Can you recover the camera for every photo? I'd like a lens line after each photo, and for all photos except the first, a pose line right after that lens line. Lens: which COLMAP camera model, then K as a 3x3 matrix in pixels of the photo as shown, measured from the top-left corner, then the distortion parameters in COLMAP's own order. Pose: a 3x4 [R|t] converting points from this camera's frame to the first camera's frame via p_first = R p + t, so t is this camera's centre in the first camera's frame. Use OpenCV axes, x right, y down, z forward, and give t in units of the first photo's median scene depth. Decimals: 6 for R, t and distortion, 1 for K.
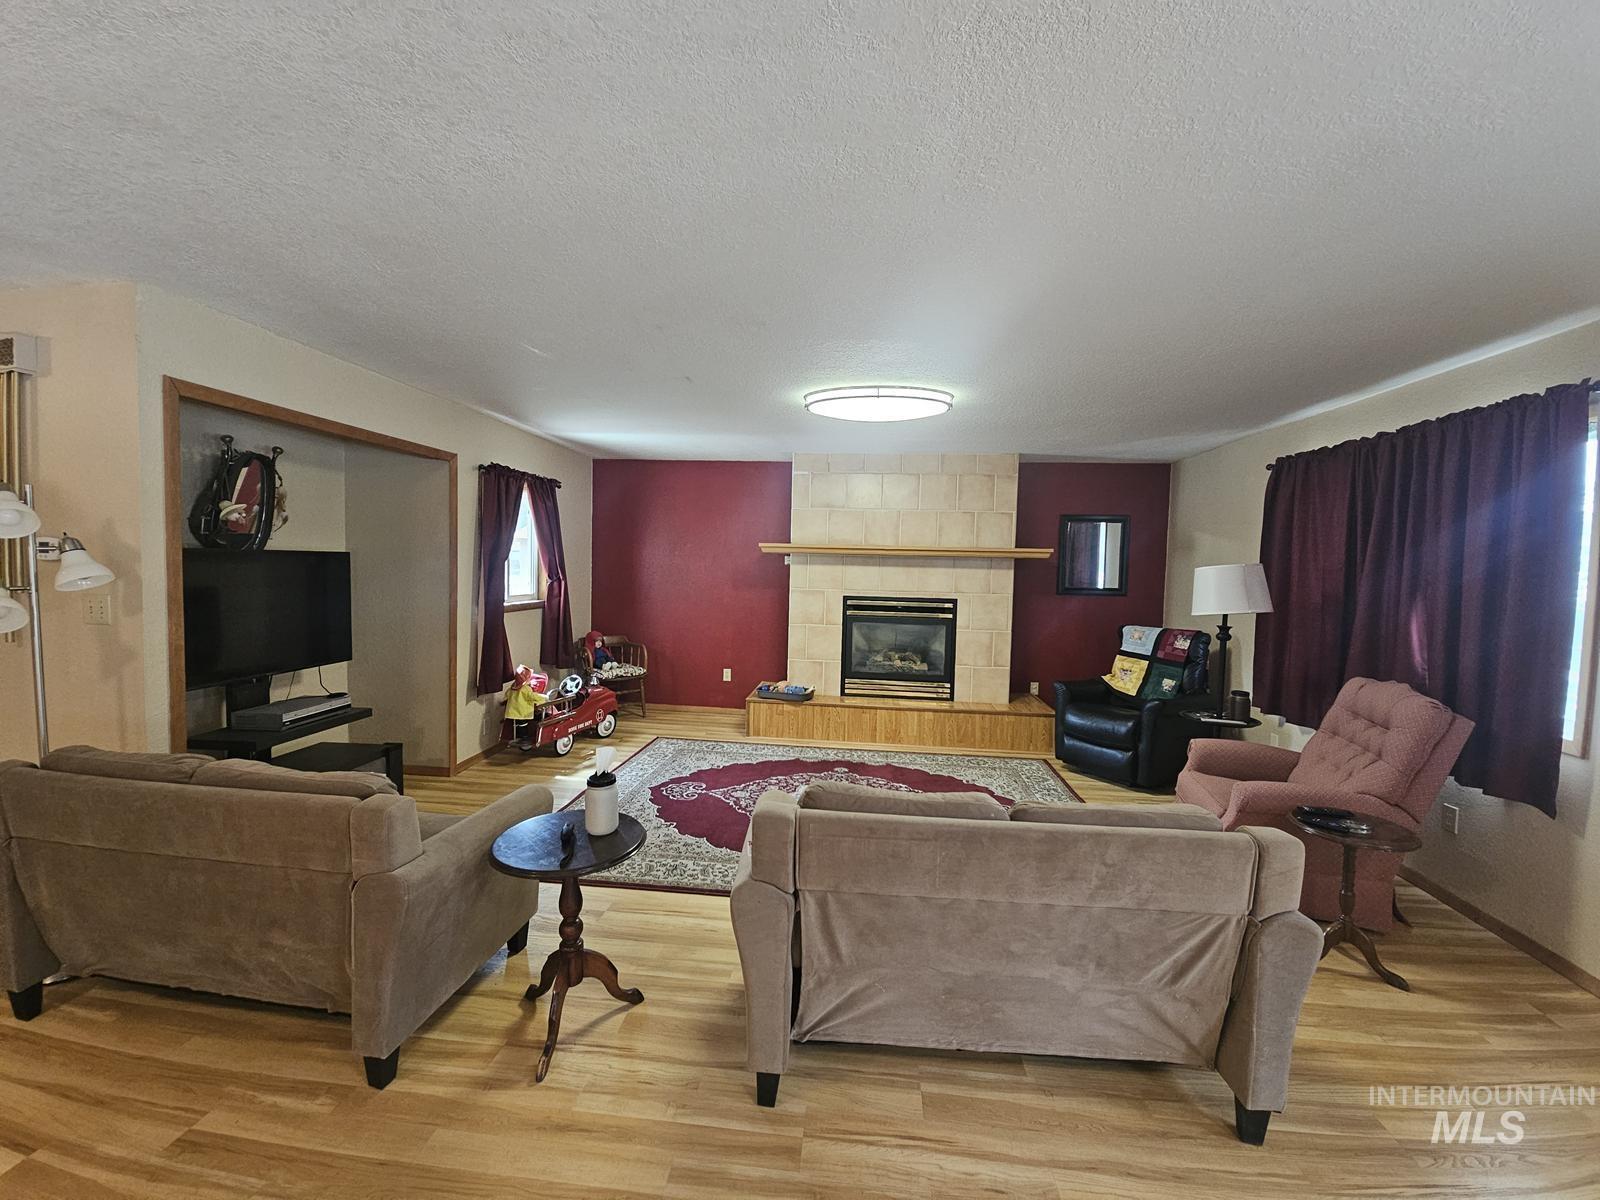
lens RADIAL K [[648.1, 0, 798.4], [0, 648.1, 595.1], [0, 0, 1]] dist [0.021729, -0.013206]
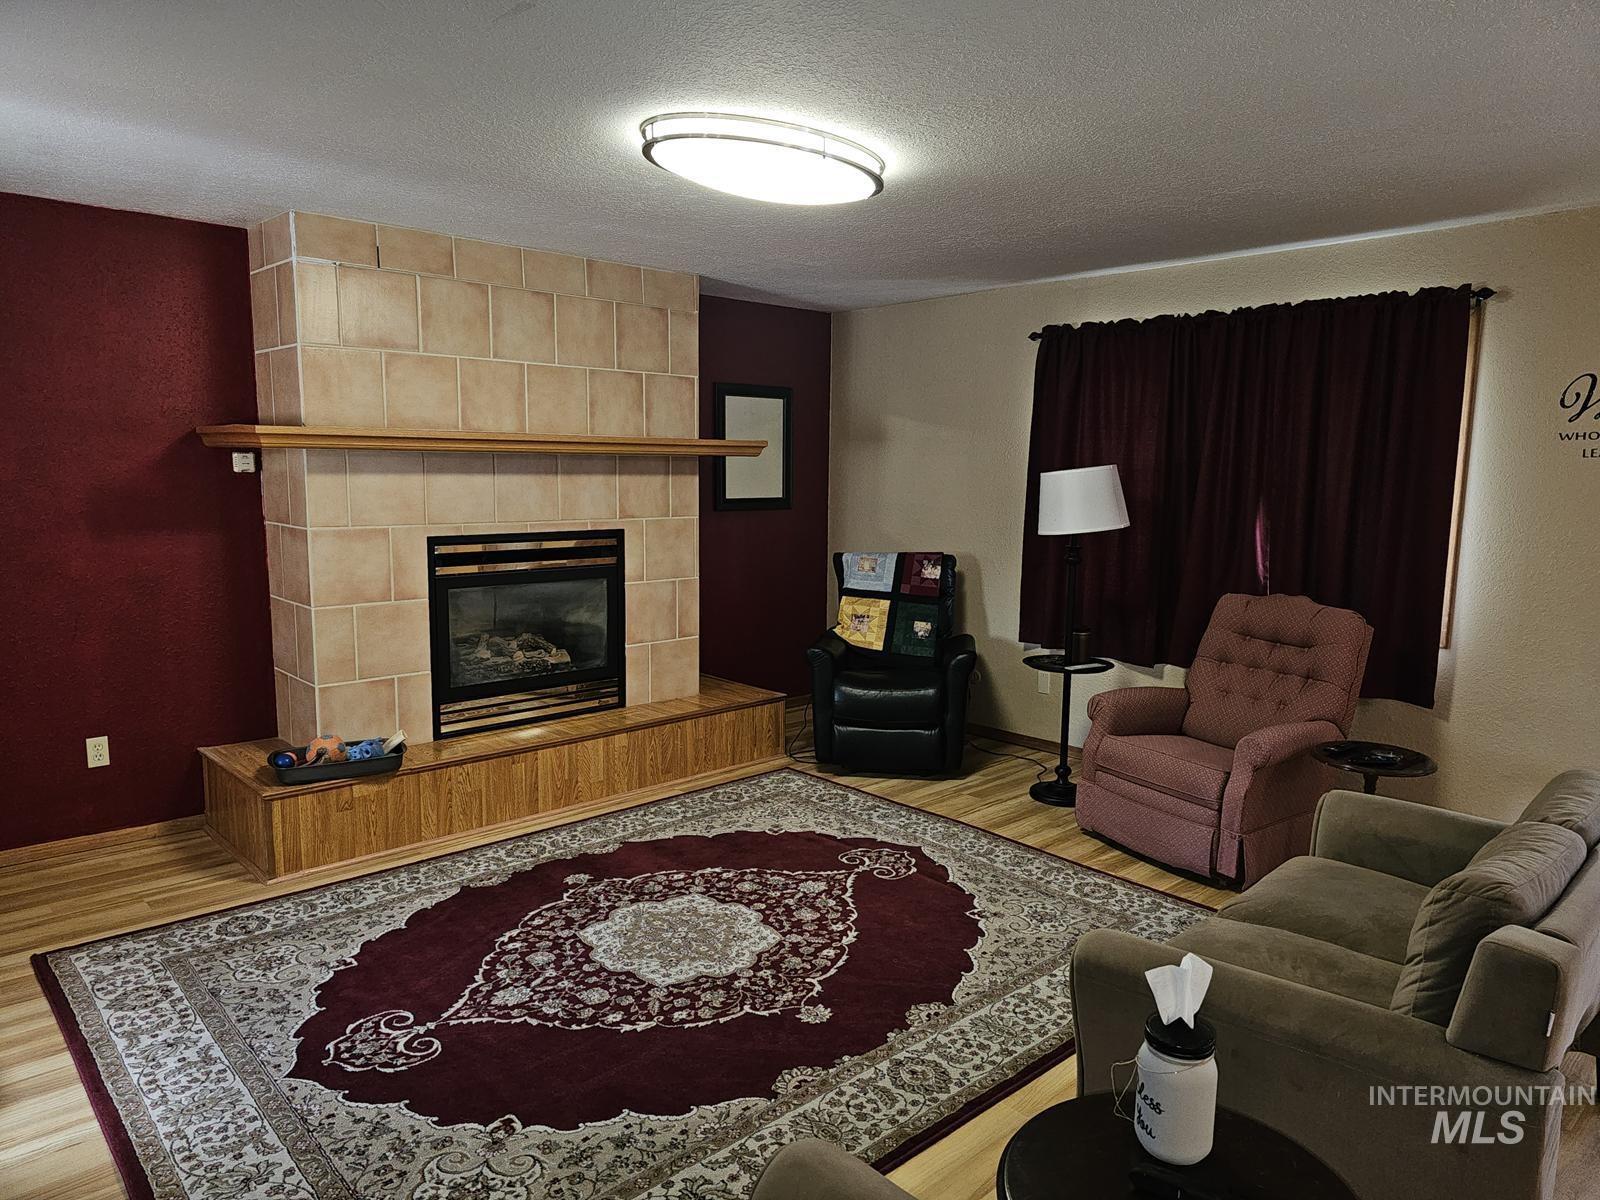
lens RADIAL K [[1058.7, 0, 800.1], [0, 1058.7, 610.9], [0, 0, 1]] dist [0.048876, -0.001874]
pose [[0.660807, -0.121735, 0.740618, -0.366580], [0.041133, 0.991150, 0.126214, -0.035701], [-0.749428, -0.052939, 0.659966, 0.284073]]
